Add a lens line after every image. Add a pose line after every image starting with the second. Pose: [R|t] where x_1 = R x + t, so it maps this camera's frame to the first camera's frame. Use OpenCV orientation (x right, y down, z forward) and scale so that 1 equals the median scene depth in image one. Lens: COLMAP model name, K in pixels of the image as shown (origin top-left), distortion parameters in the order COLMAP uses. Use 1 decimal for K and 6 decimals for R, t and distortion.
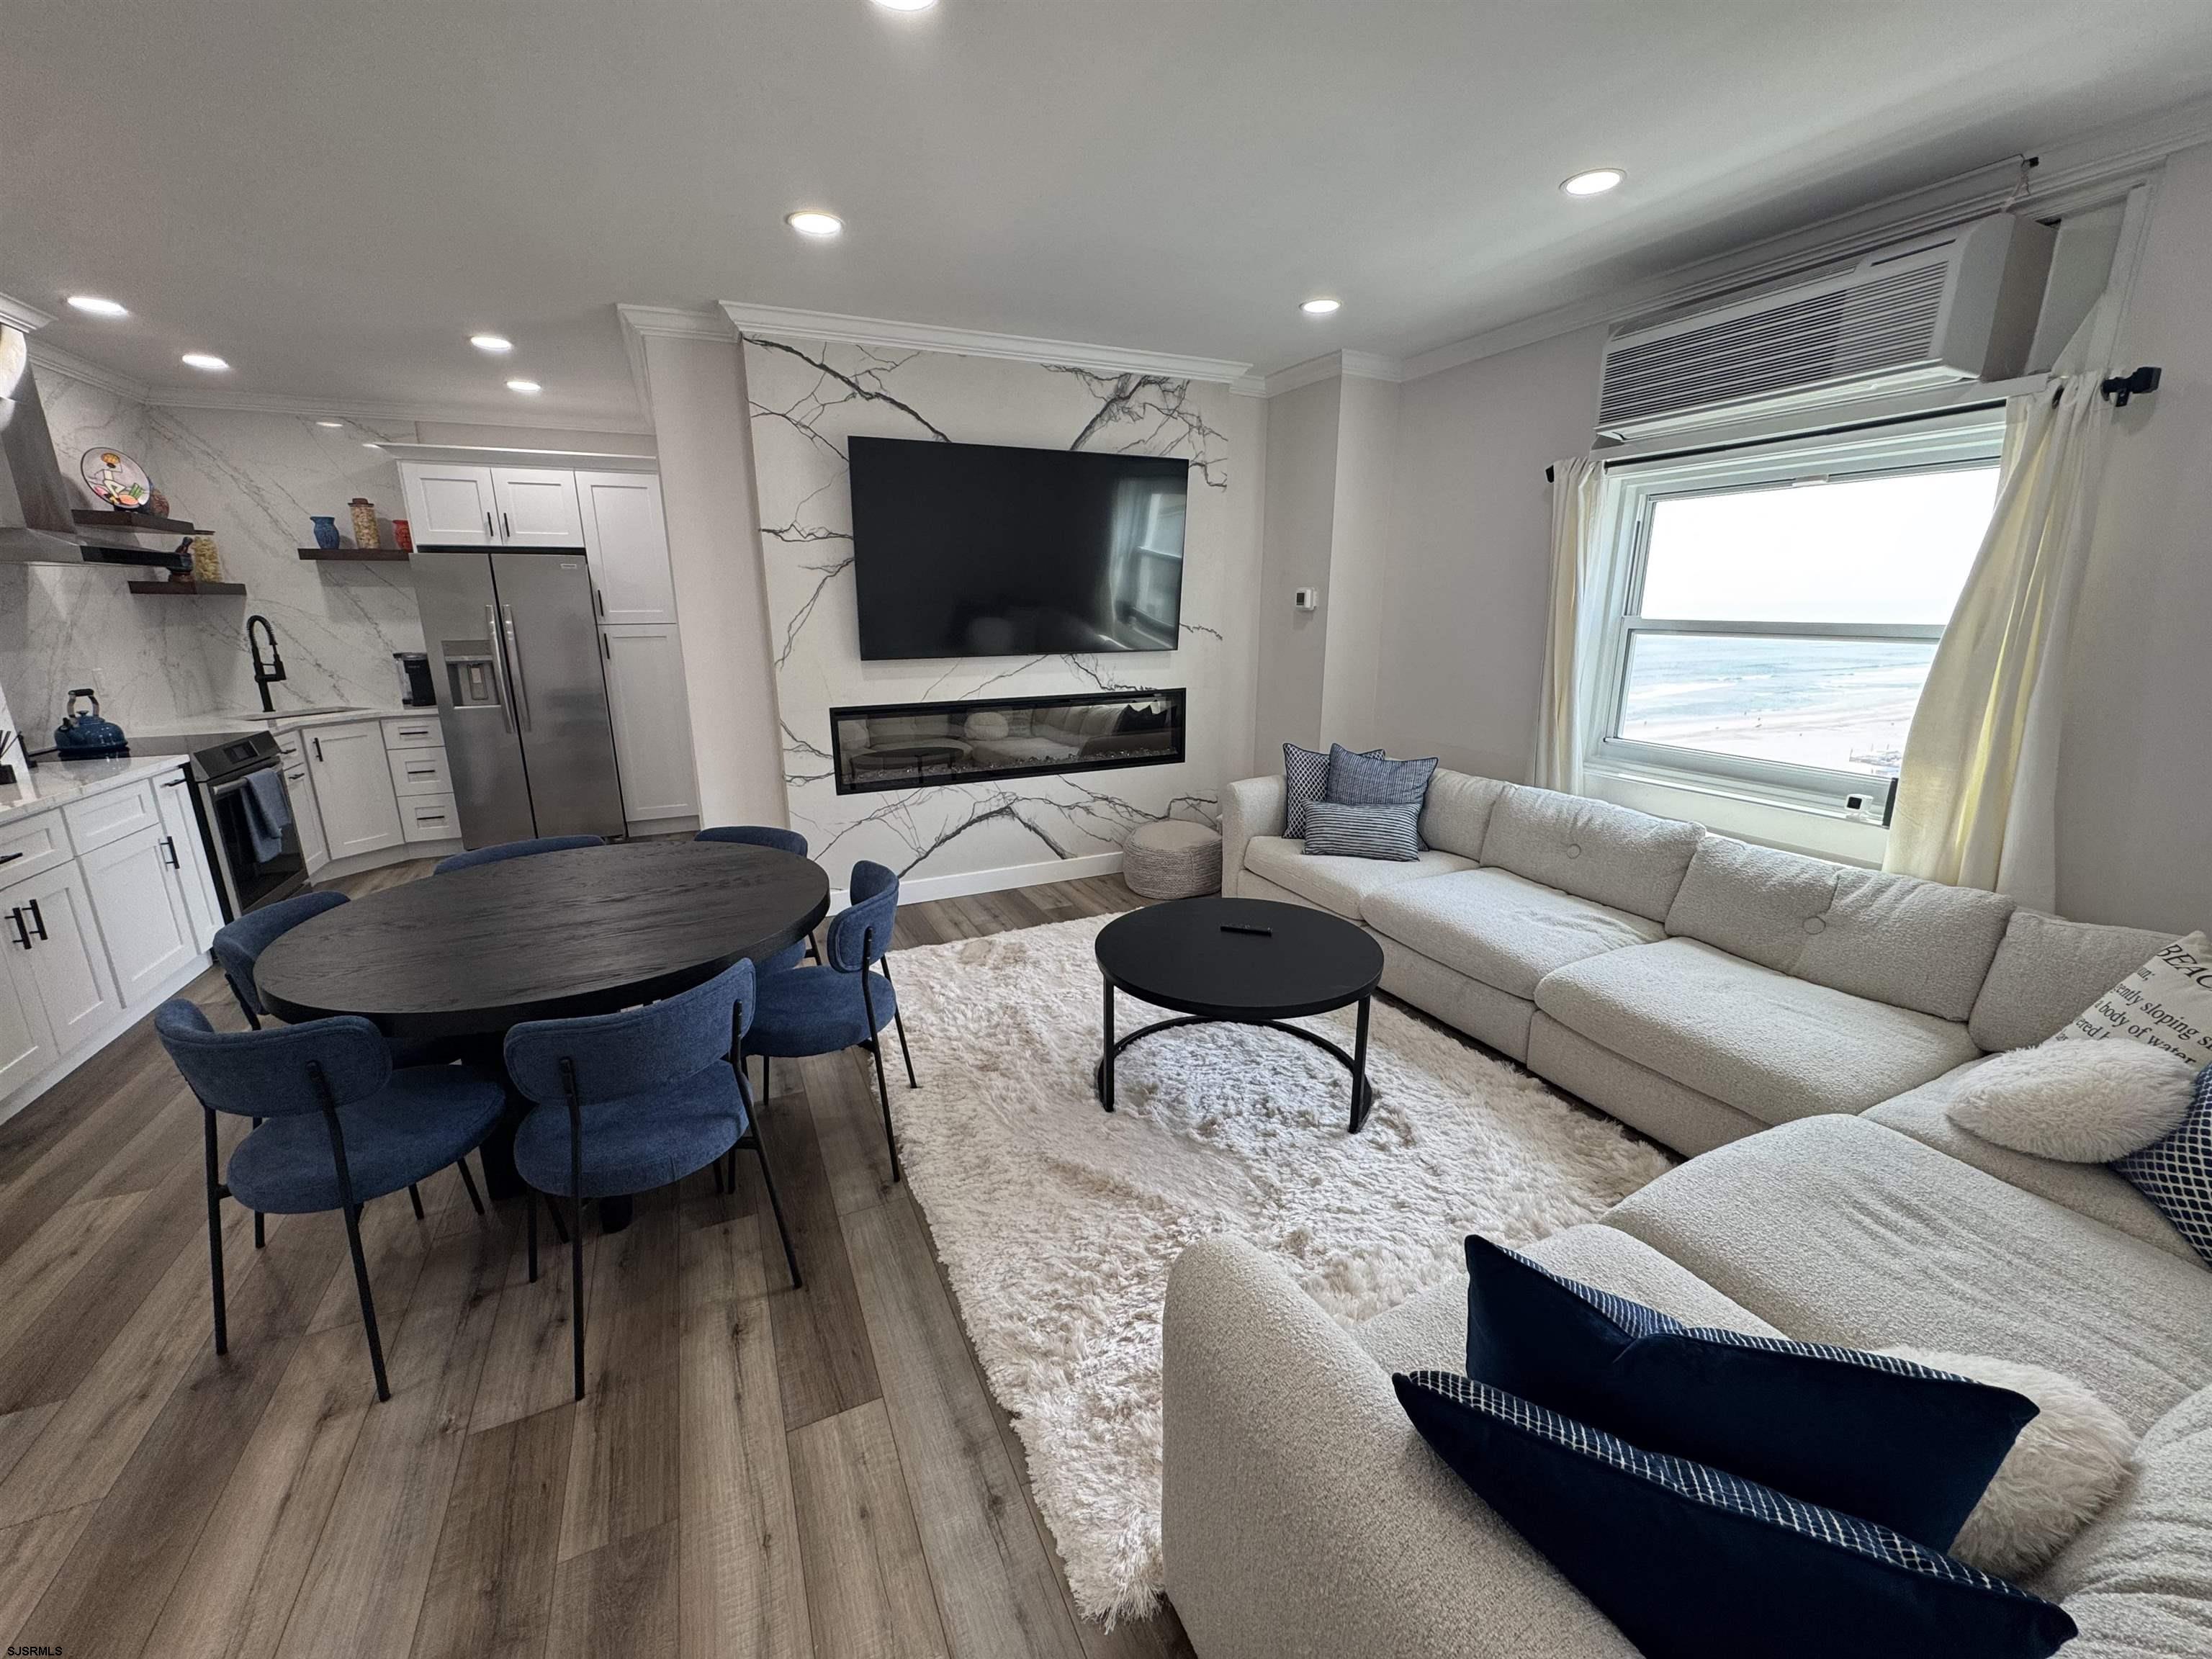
lens RADIAL K [[882.2, 0, 1106.7], [0, 882.2, 826.6], [0, 0, 1]] dist [-0.004212, 0.000688]
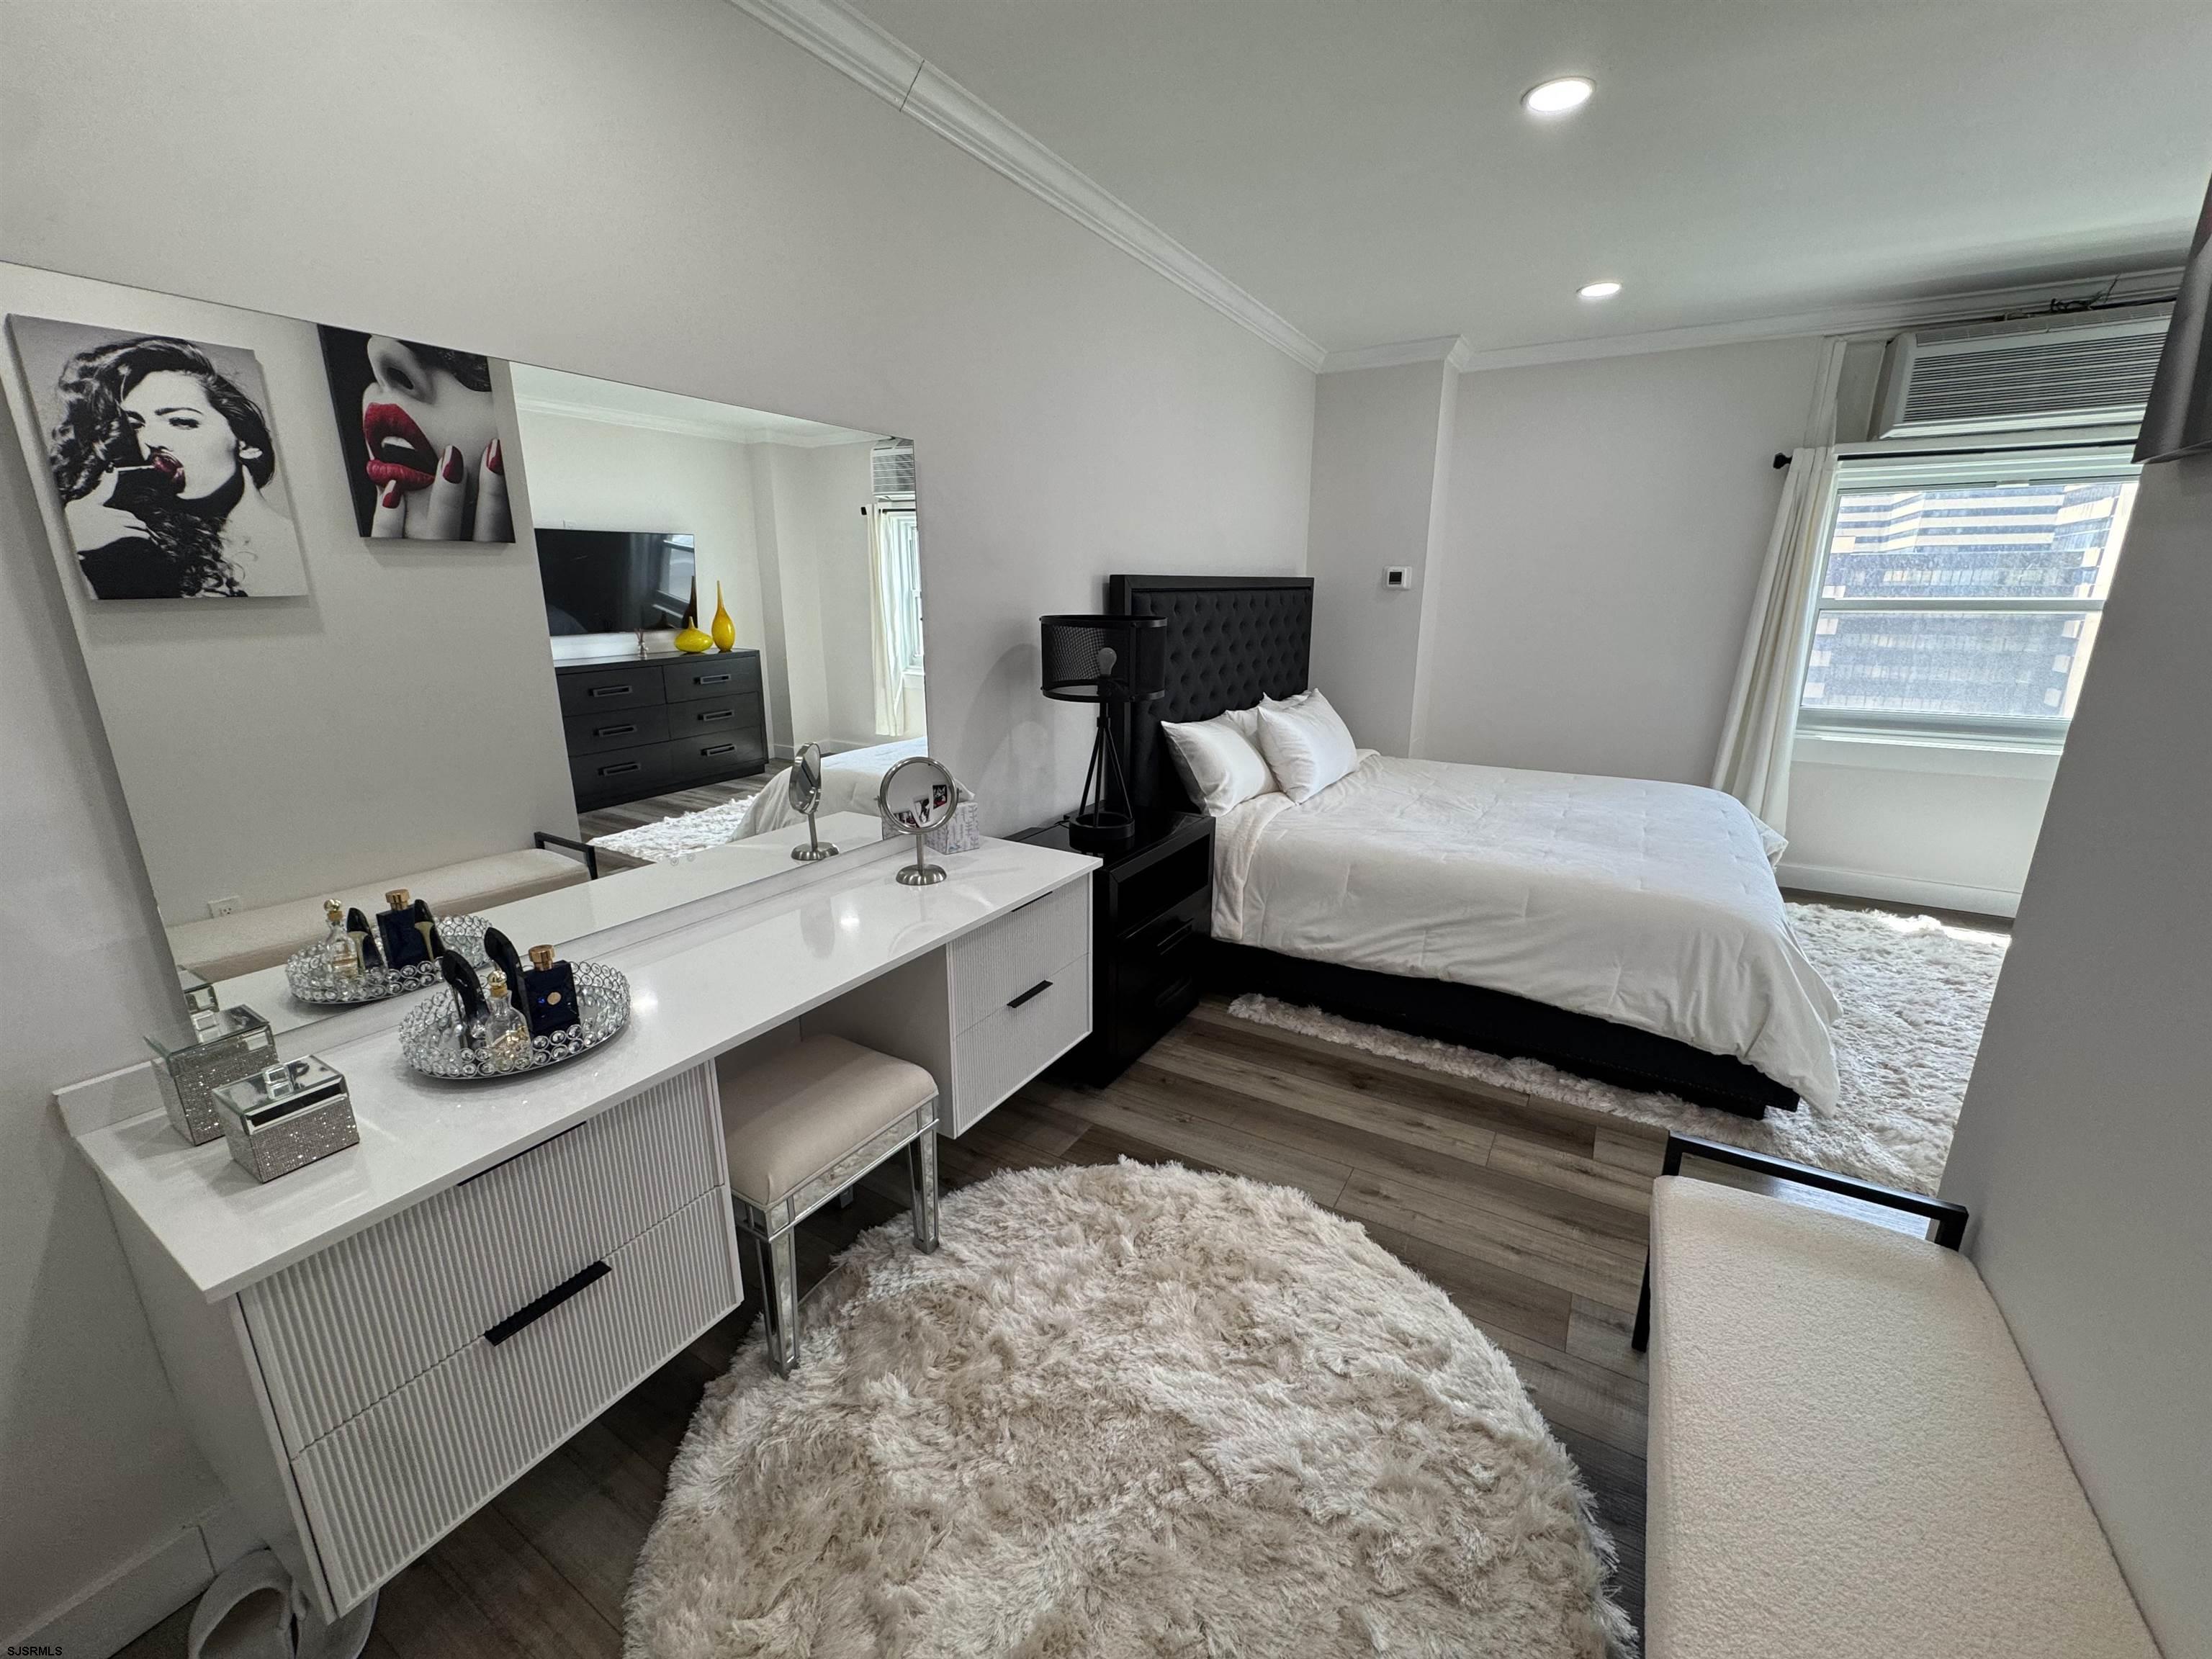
lens RADIAL K [[882.2, 0, 1106.2], [0, 882.2, 828.1], [0, 0, 1]] dist [-0.004212, 0.000688]
pose [[0.832013, -0.140489, 0.536672, -0.822191], [0.132045, 0.989751, 0.054382, -0.126290], [-0.538812, 0.025618, 0.842037, 0.547535]]
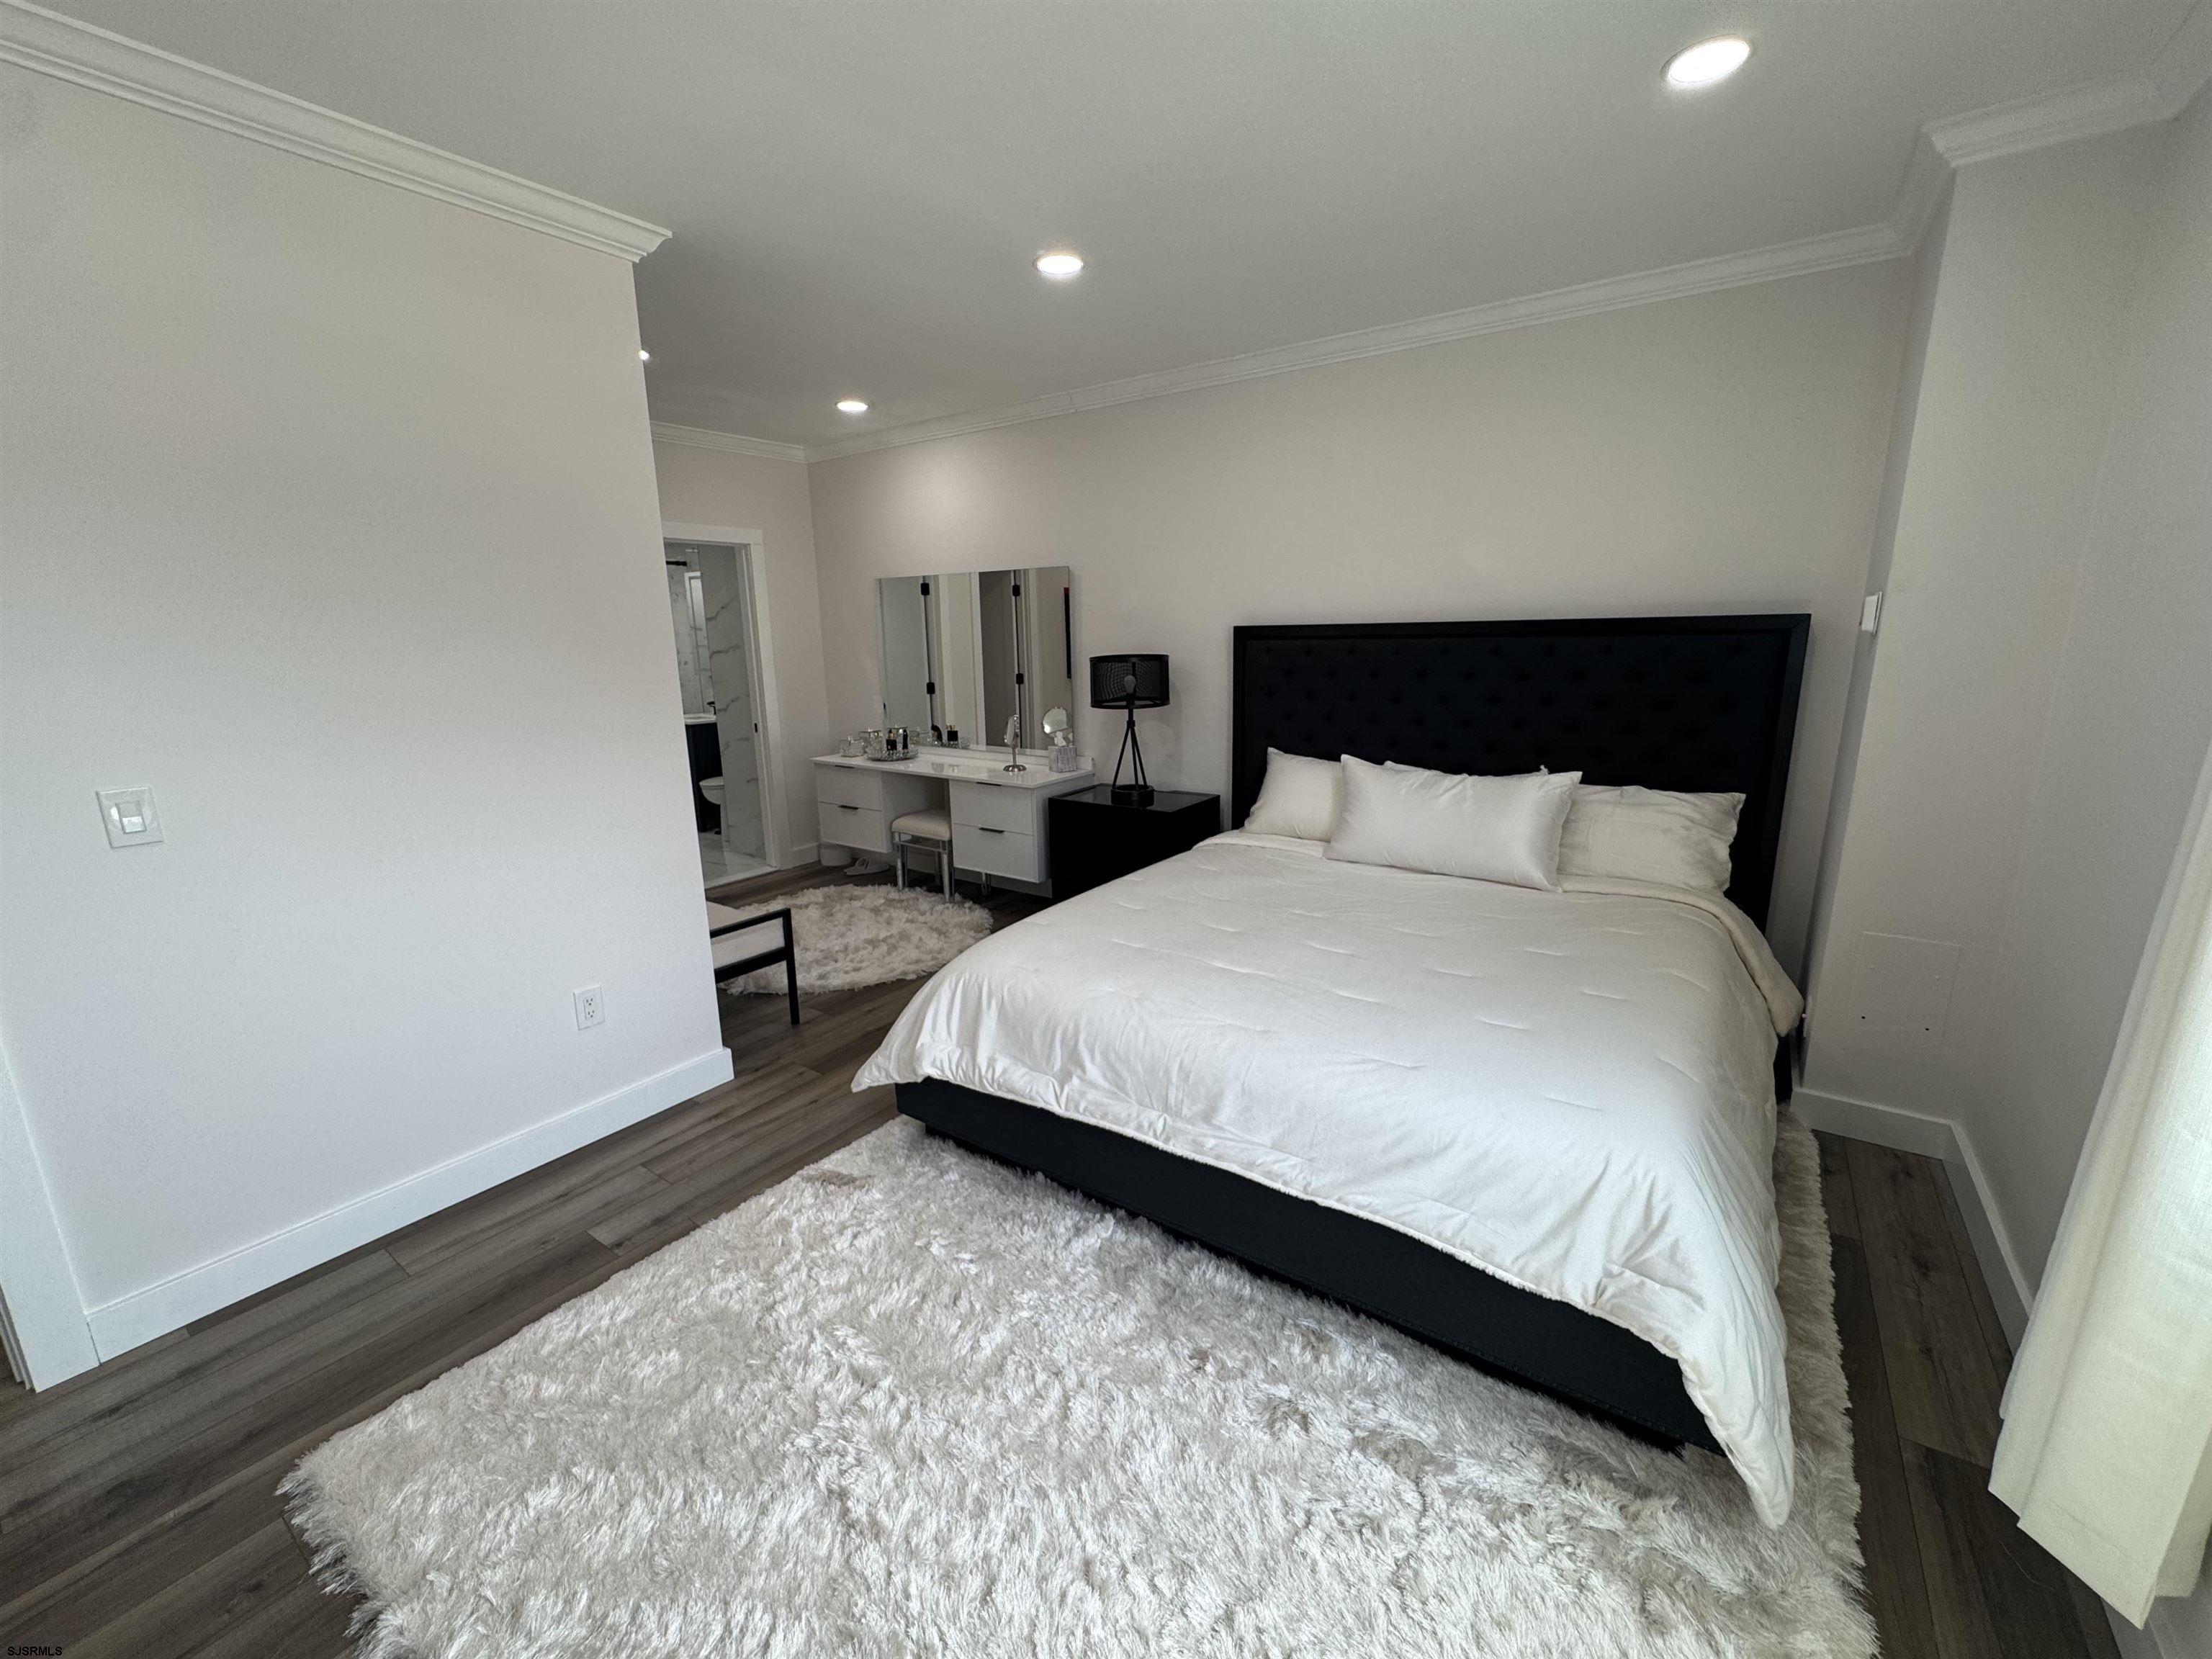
lens RADIAL K [[882.2, 0, 1109.9], [0, 882.2, 831.1], [0, 0, 1]] dist [-0.004212, 0.000688]
pose [[0.493720, 0.189843, -0.848646, 0.569514], [-0.199820, 0.974535, 0.101754, -0.149920], [0.846352, 0.119339, 0.519082, 0.569950]]
